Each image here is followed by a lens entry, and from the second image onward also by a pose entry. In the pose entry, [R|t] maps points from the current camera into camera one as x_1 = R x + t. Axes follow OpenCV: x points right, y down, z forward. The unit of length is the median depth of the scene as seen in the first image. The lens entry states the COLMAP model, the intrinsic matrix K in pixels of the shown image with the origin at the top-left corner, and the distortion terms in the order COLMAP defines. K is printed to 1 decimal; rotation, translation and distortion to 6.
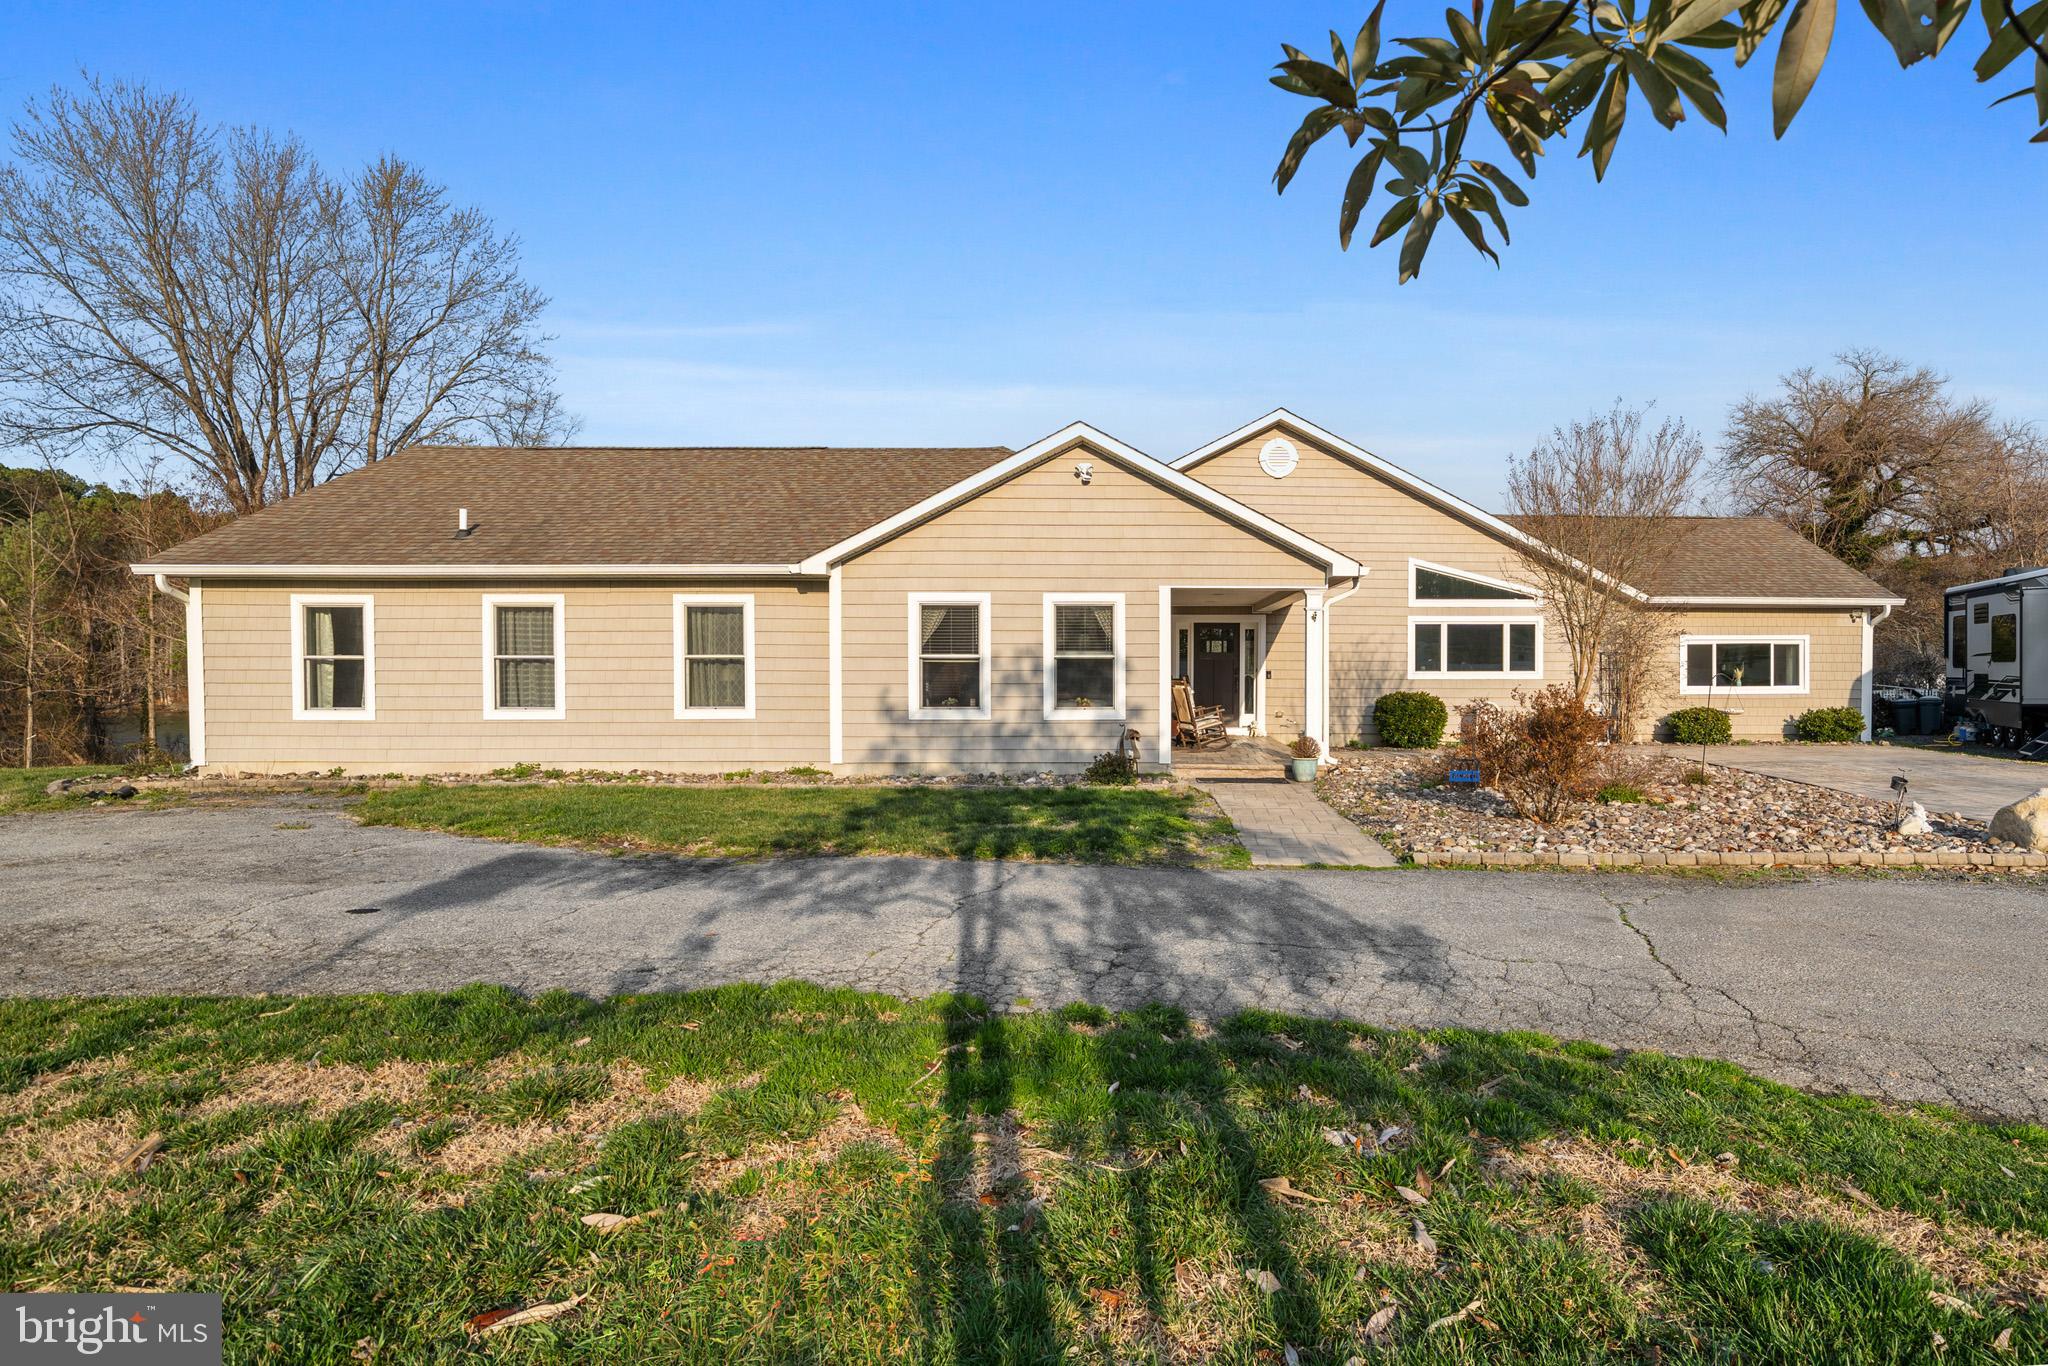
lens RADIAL K [[1079.0, 0, 1183.4], [0, 1079.0, 687.5], [0, 0, 1]] dist [0.016090, -0.005238]
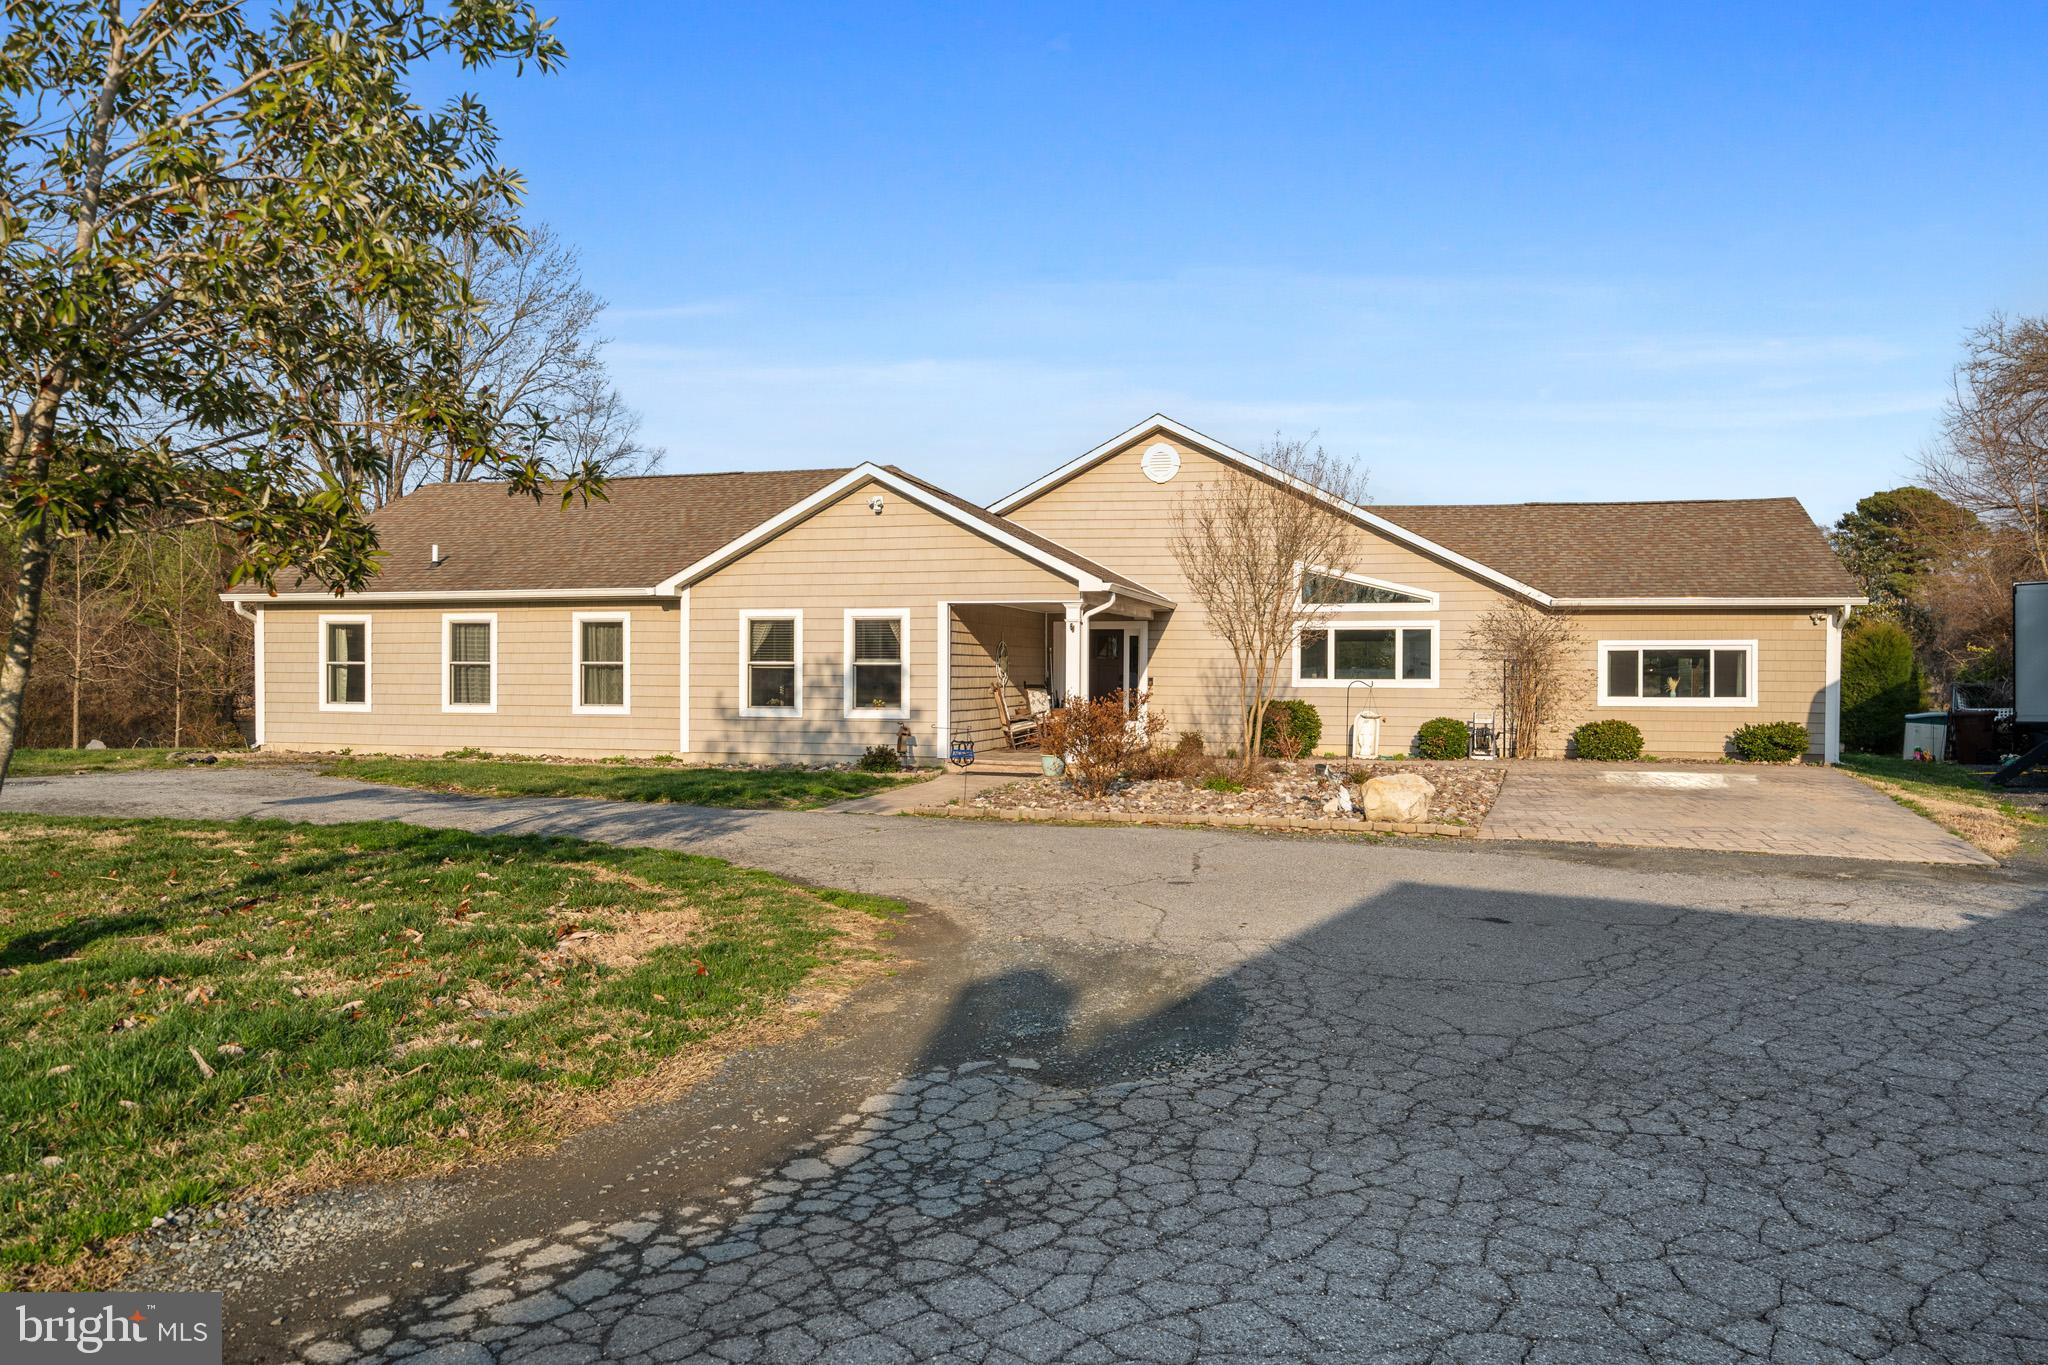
lens RADIAL K [[1413.5, 0, 1032.7], [0, 1413.5, 690.2], [0, 0, 1]] dist [0.027997, -0.001689]
pose [[0.958116, 0.007515, -0.286283, 0.348036], [-0.009359, 0.999943, -0.005074, 0.003897], [0.286229, 0.007541, 0.958132, -0.278089]]
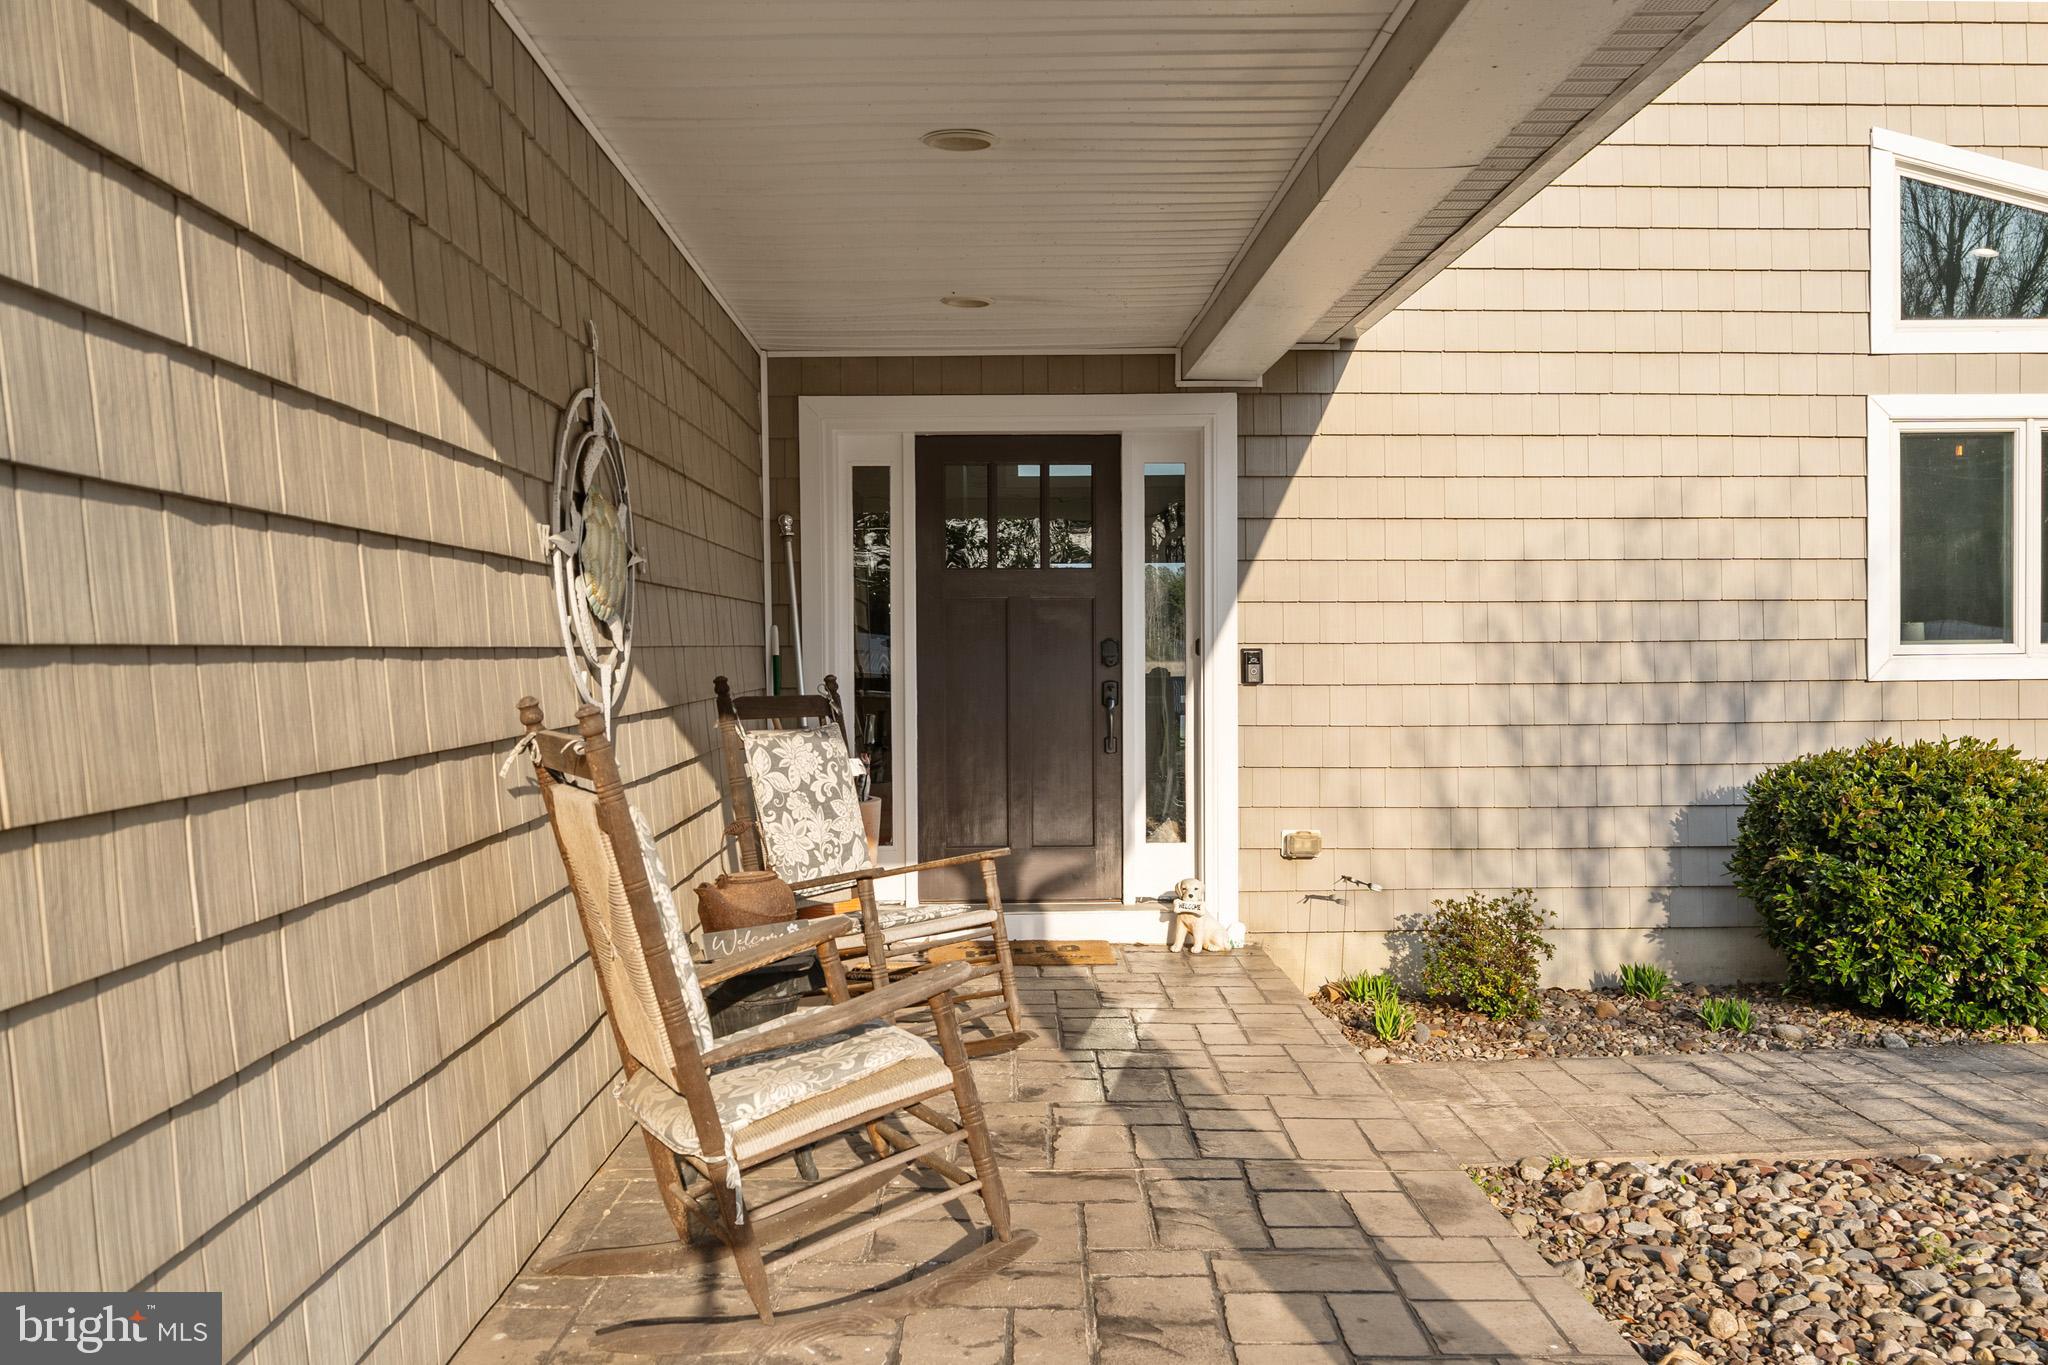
lens RADIAL K [[1567.0, 0, 1010.1], [0, 1567.0, 699.8], [0, 0, 1]] dist [0.010773, -0.005325]
pose [[0.999938, -0.009402, 0.006047, 0.028280], [0.009312, 0.999849, 0.014649, -0.009672], [-0.006184, -0.014592, 0.999874, 0.677169]]
